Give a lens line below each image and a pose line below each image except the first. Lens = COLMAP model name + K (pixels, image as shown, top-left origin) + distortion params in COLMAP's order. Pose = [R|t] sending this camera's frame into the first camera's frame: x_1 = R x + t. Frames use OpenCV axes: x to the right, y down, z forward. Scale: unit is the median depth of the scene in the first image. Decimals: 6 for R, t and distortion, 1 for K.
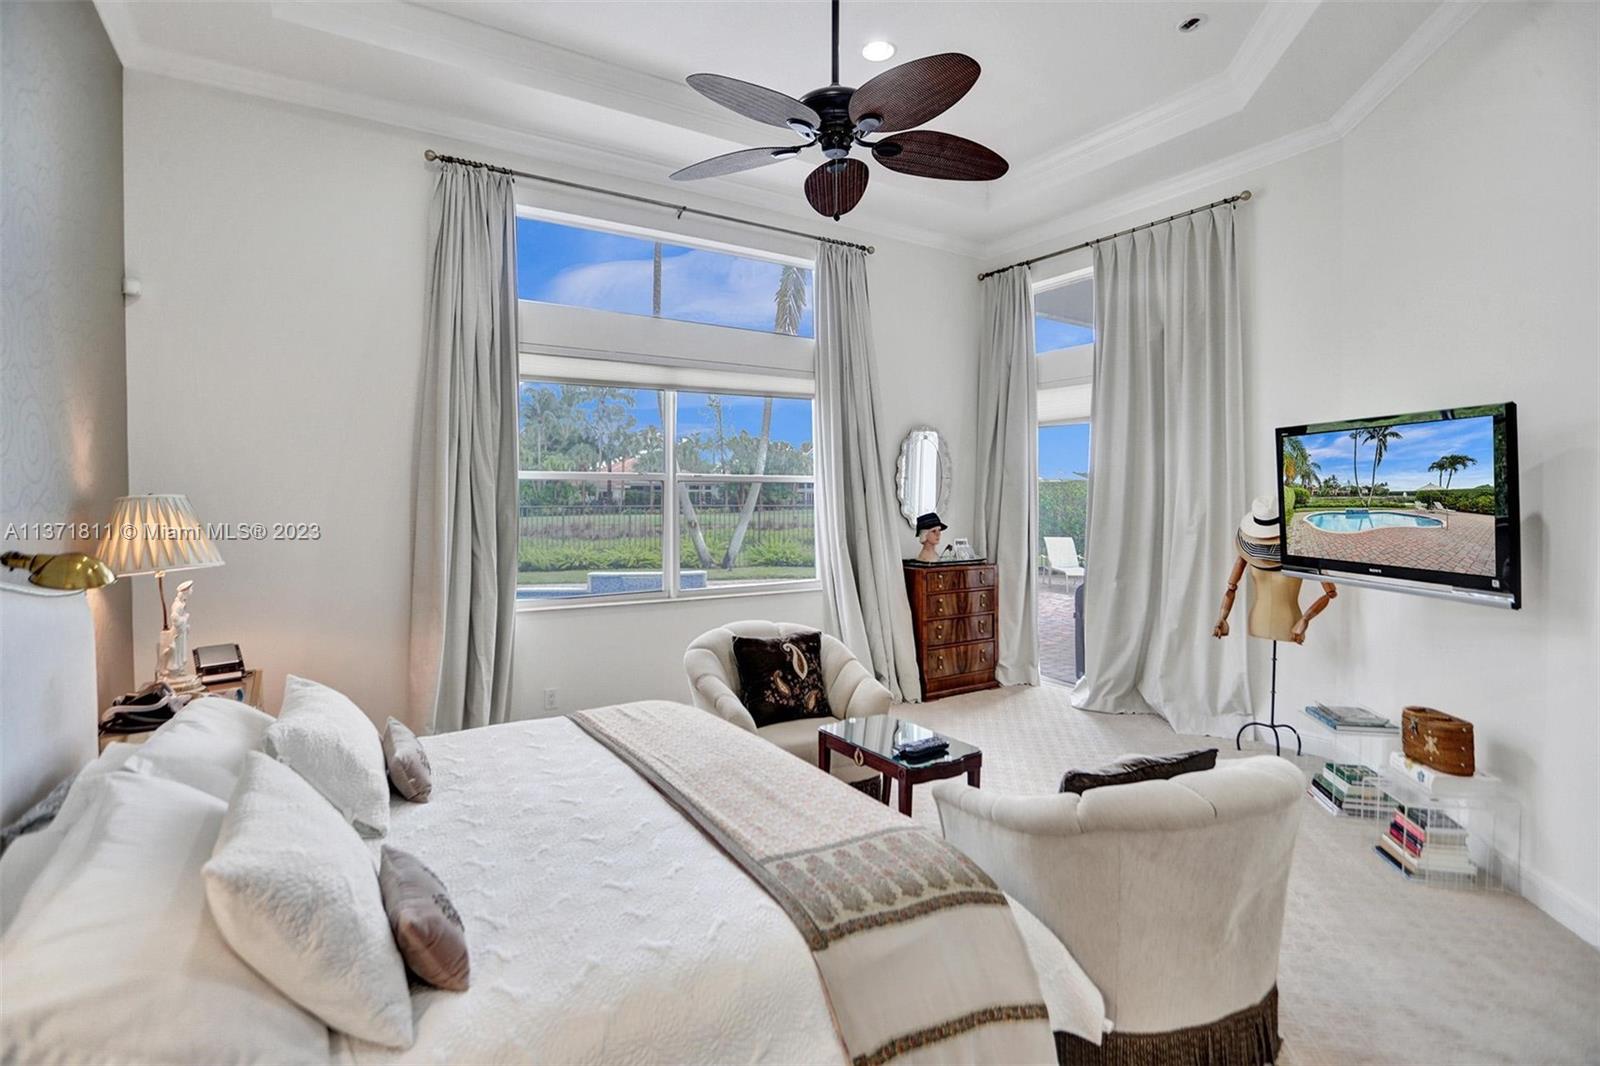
lens RADIAL K [[769.3, 0, 800.8], [0, 769.3, 517.5], [0, 0, 1]] dist [-0.075553, 0.033126]
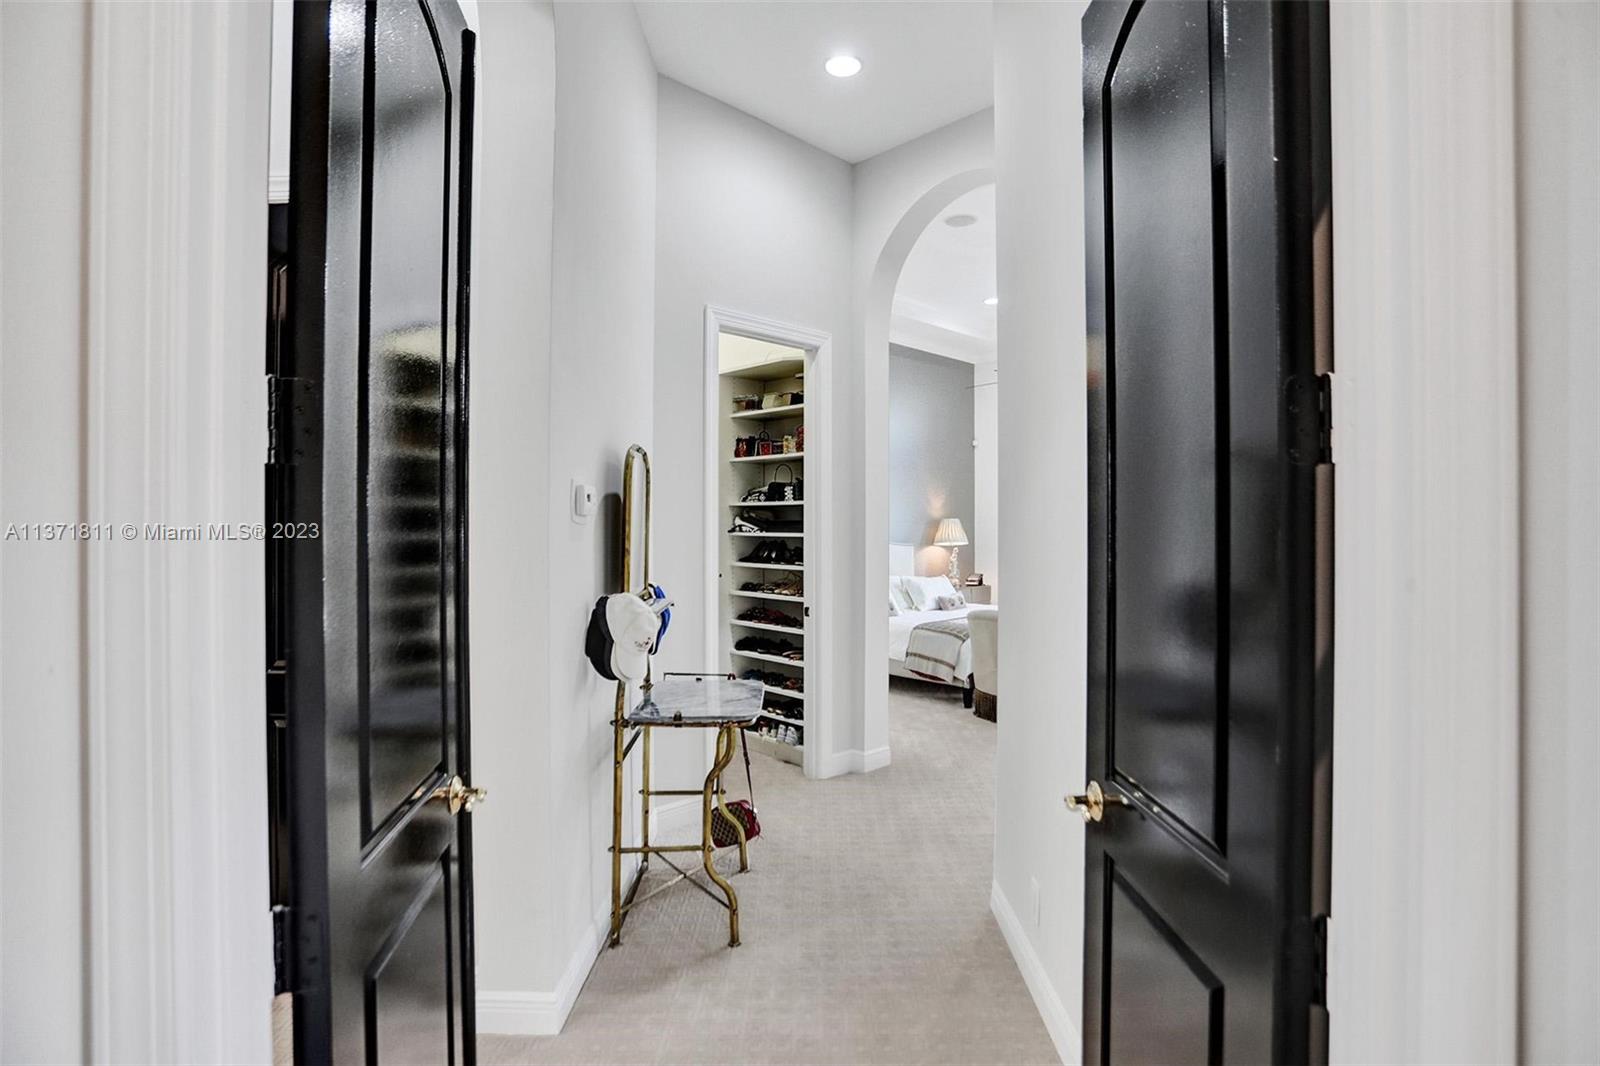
lens RADIAL K [[769.3, 0, 800.8], [0, 769.3, 517.5], [0, 0, 1]] dist [-0.075553, 0.033126]
pose [[0.202562, -0.004963, -0.979257, 1.675371], [-0.025862, 0.999611, -0.010416, 0.009901], [0.978928, 0.027435, 0.202355, -0.196630]]
